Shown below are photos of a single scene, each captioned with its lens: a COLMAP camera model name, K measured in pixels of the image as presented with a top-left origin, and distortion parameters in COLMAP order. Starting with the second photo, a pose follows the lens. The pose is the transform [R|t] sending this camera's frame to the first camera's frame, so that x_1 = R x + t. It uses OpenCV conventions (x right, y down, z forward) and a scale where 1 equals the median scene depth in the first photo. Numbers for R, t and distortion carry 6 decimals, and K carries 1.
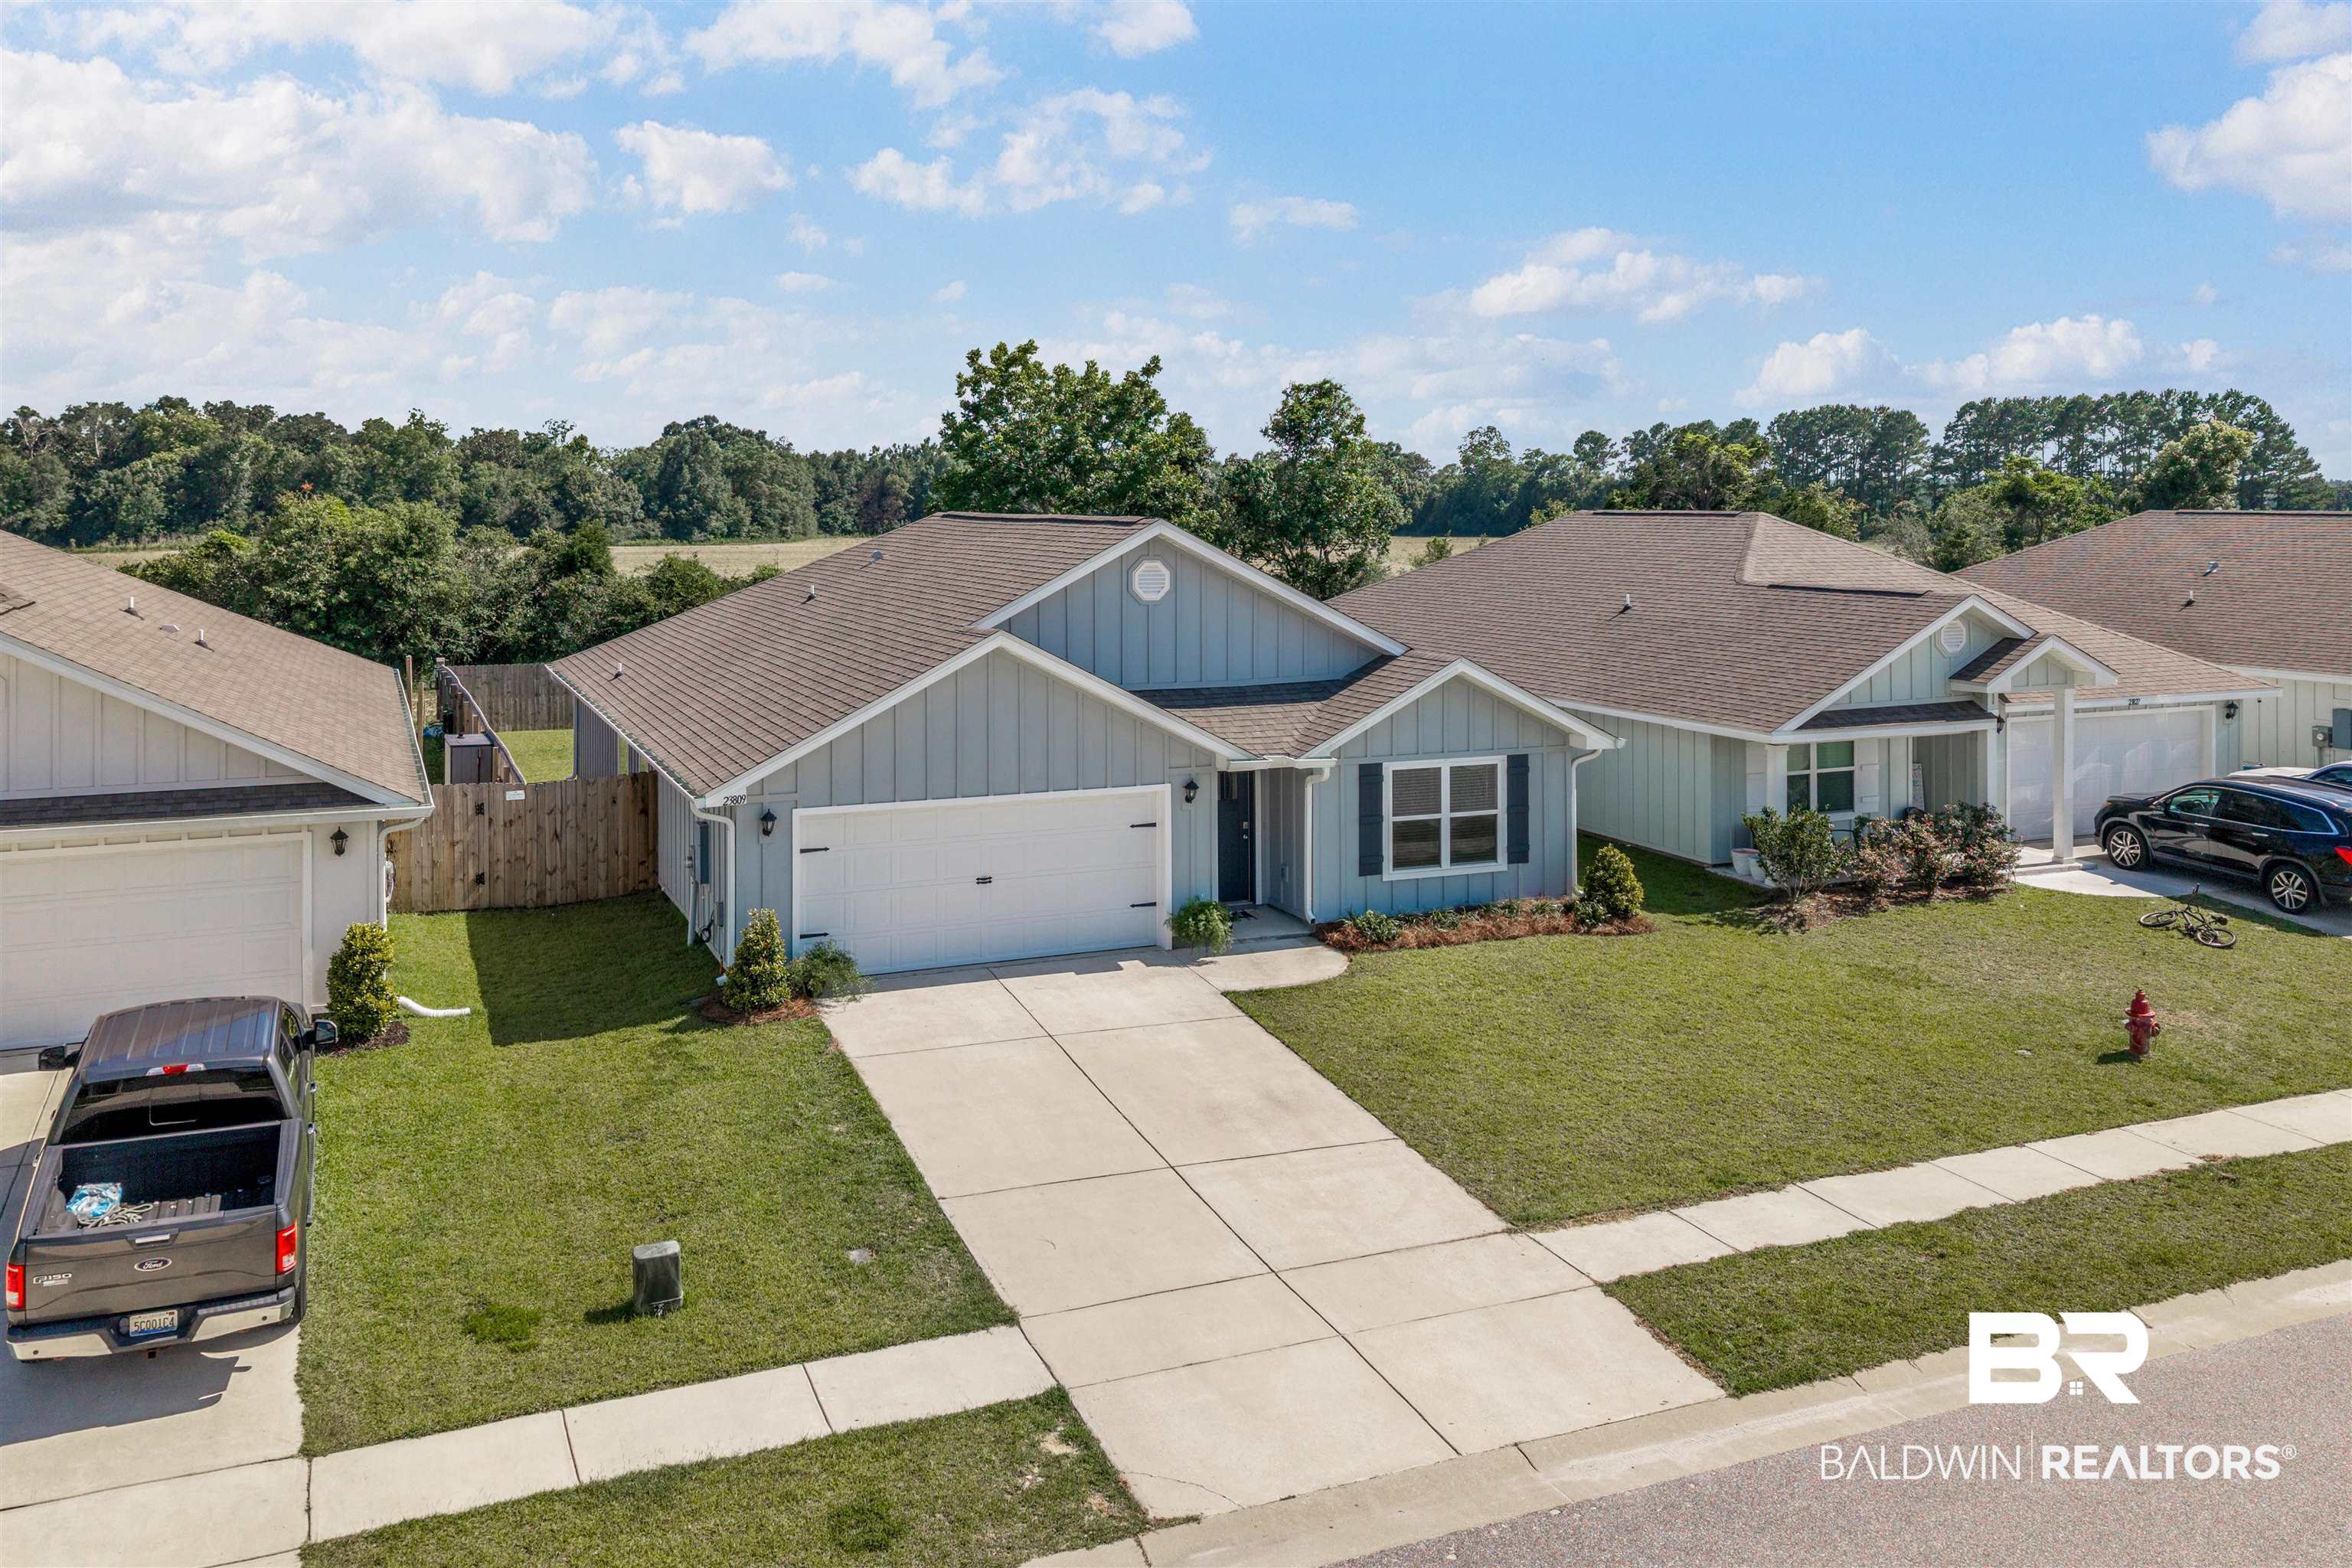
lens RADIAL K [[1907.3, 0, 1284.2], [0, 1907.3, 502.1], [0, 0, 1]] dist [0.029467, -0.046032]
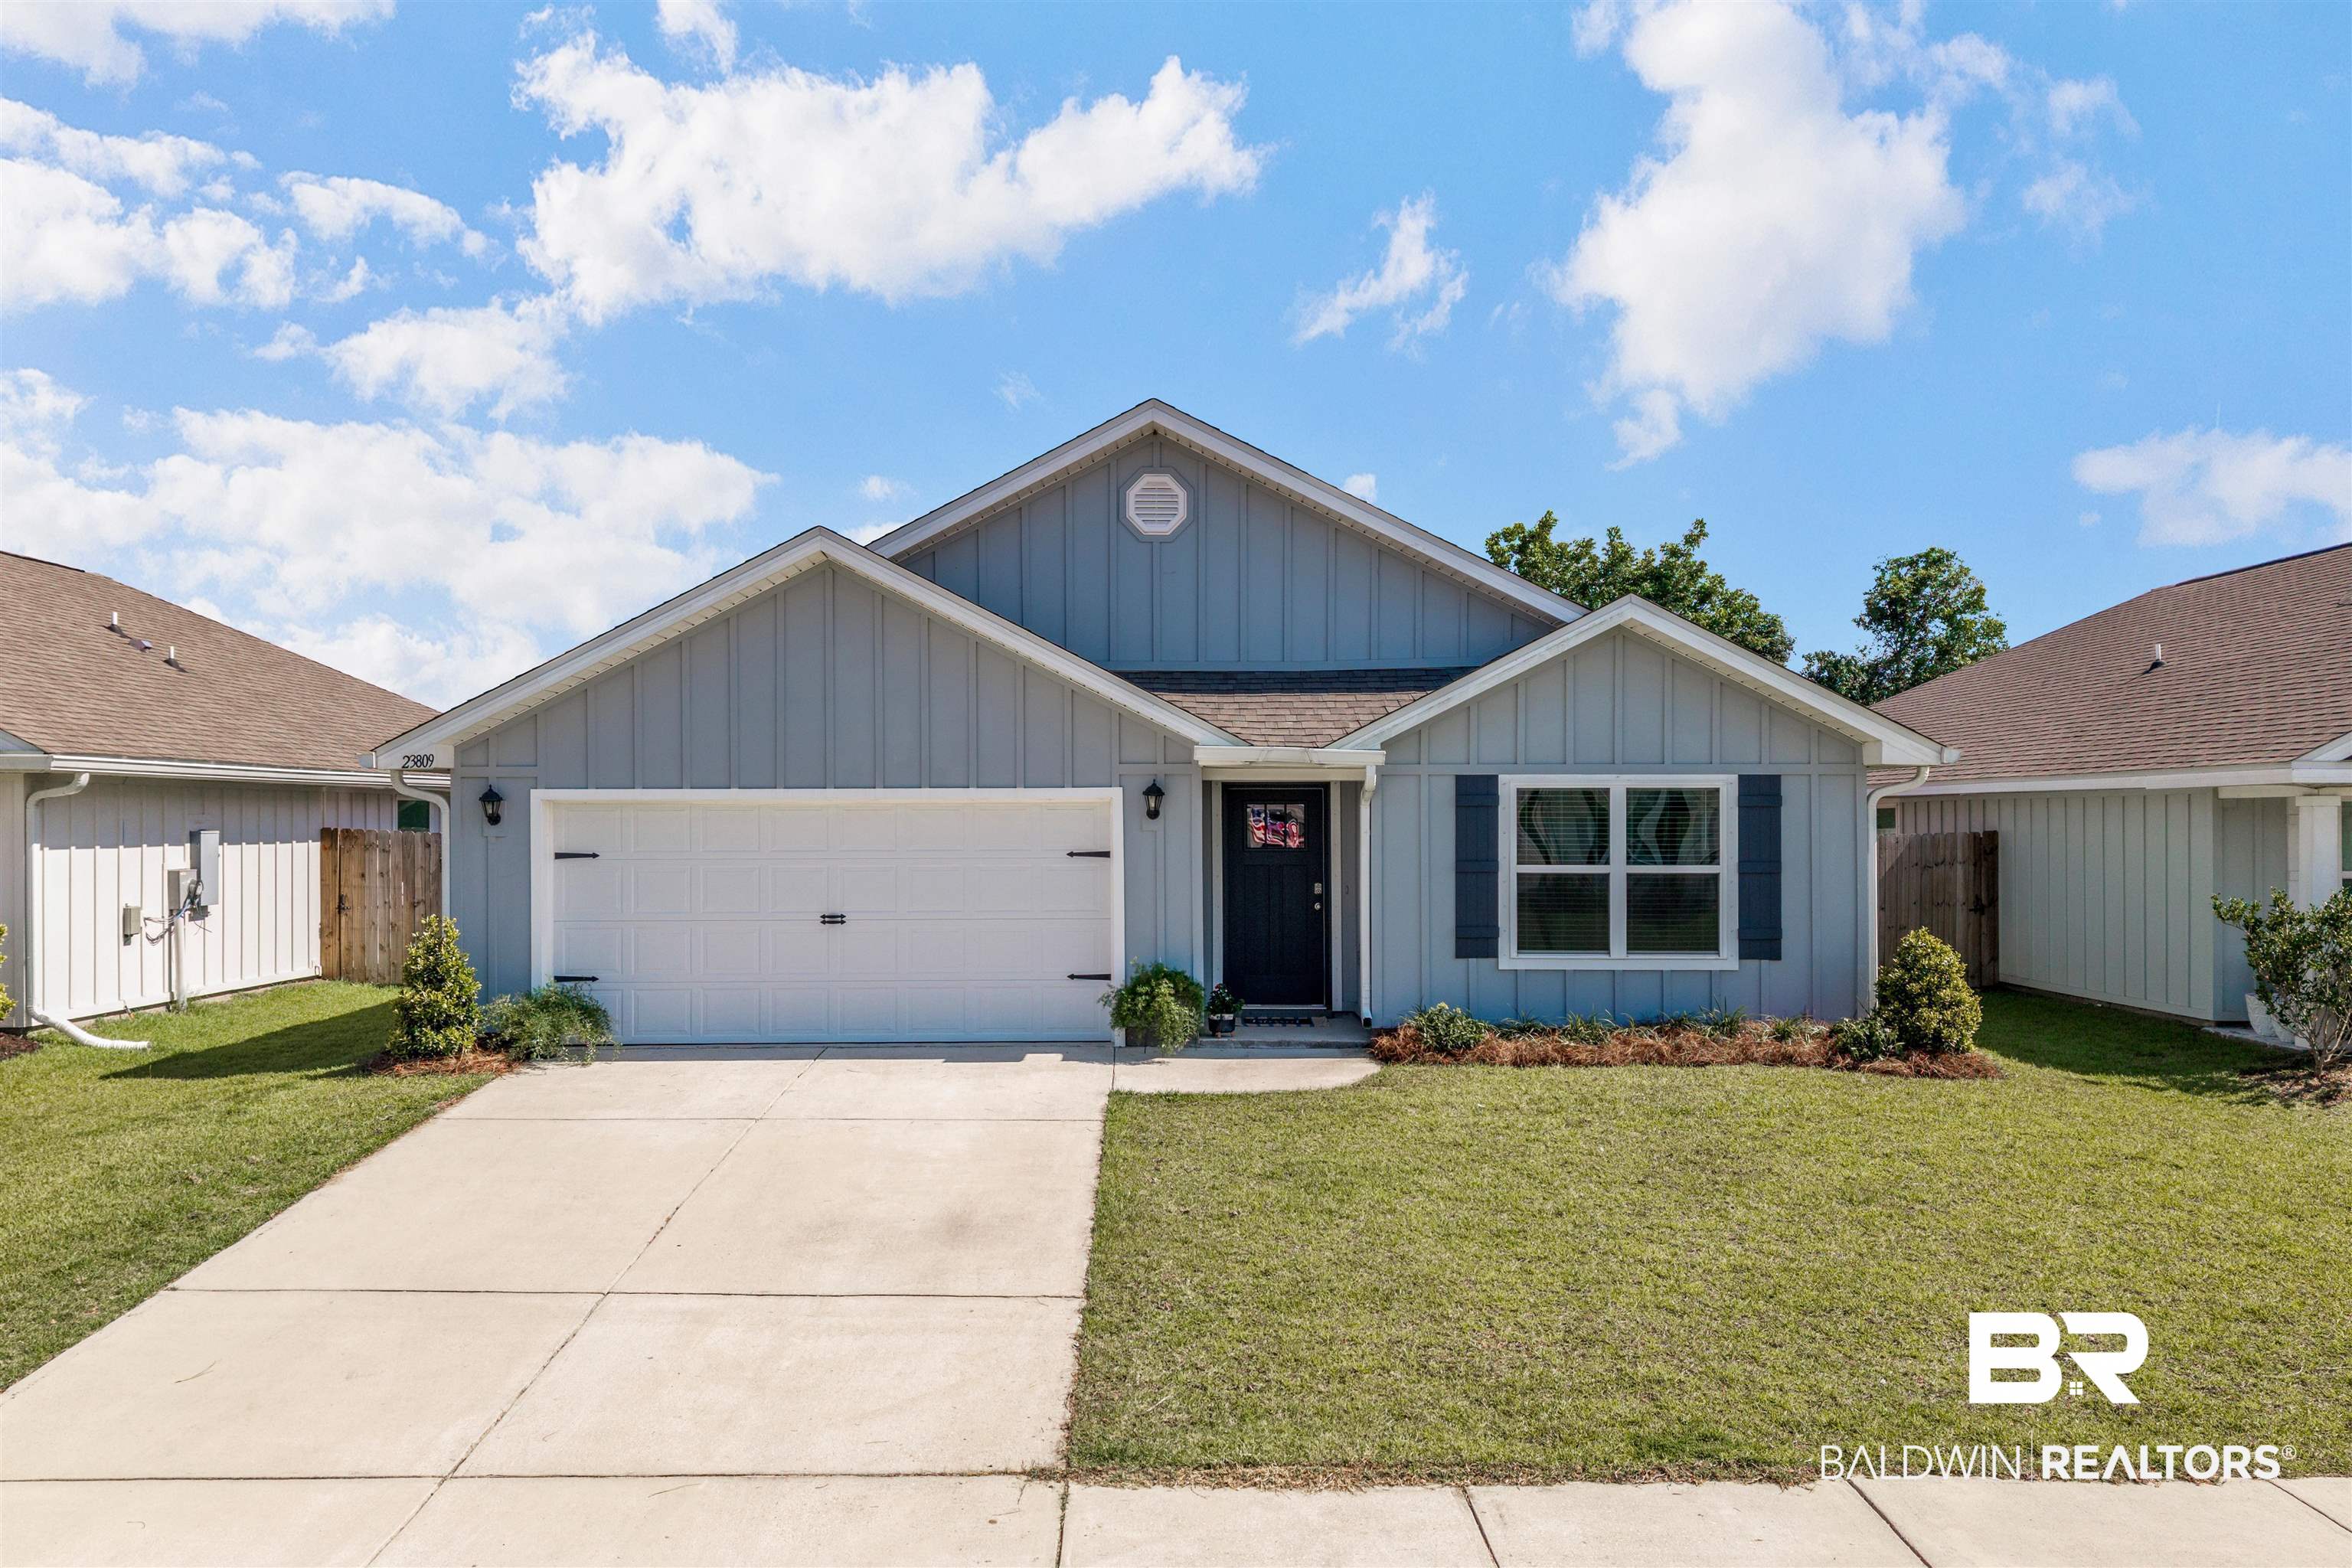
lens RADIAL K [[1907.3, 0, 1258.2], [0, 1907.3, 823.2], [0, 0, 1]] dist [0.029467, -0.046032]
pose [[0.916181, -0.008353, -0.400678, 0.224456], [0.004880, 0.999941, -0.009686, 0.157367], [0.400735, 0.006919, 0.916168, 0.413275]]
